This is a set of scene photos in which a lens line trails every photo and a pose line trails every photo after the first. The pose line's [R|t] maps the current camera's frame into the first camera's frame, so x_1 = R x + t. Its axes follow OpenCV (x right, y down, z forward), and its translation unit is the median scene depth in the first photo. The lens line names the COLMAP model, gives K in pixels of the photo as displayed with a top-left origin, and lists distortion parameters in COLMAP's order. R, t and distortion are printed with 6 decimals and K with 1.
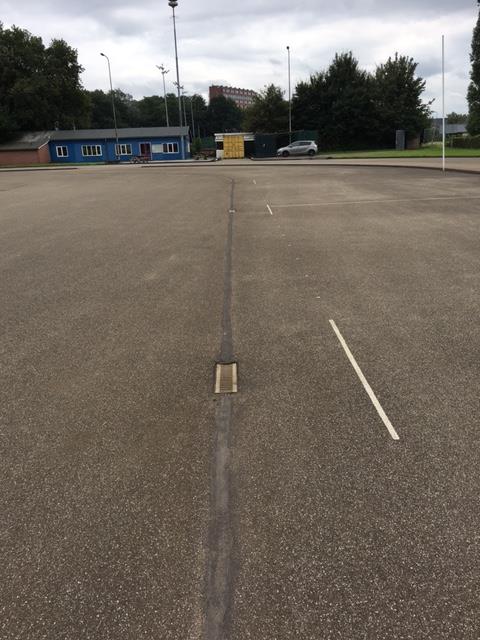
lens RADIAL K [[544.8, 0, 240.0], [0, 544.8, 320.0], [0, 0, 1]] dist [-0.003450, 0.004450]
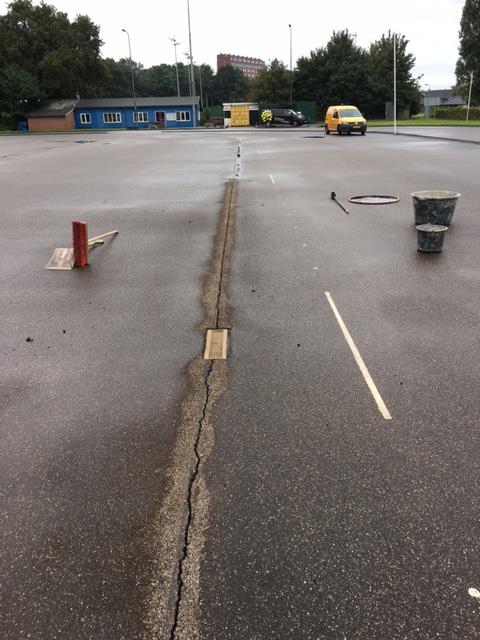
lens RADIAL K [[544.8, 0, 240.0], [0, 544.8, 320.0], [0, 0, 1]] dist [-0.003450, 0.004450]
pose [[0.999872, 0.014000, -0.007700, 0.002827], [-0.013597, 0.998652, 0.050101, 0.041069], [0.008391, -0.049990, 0.998714, -0.126944]]
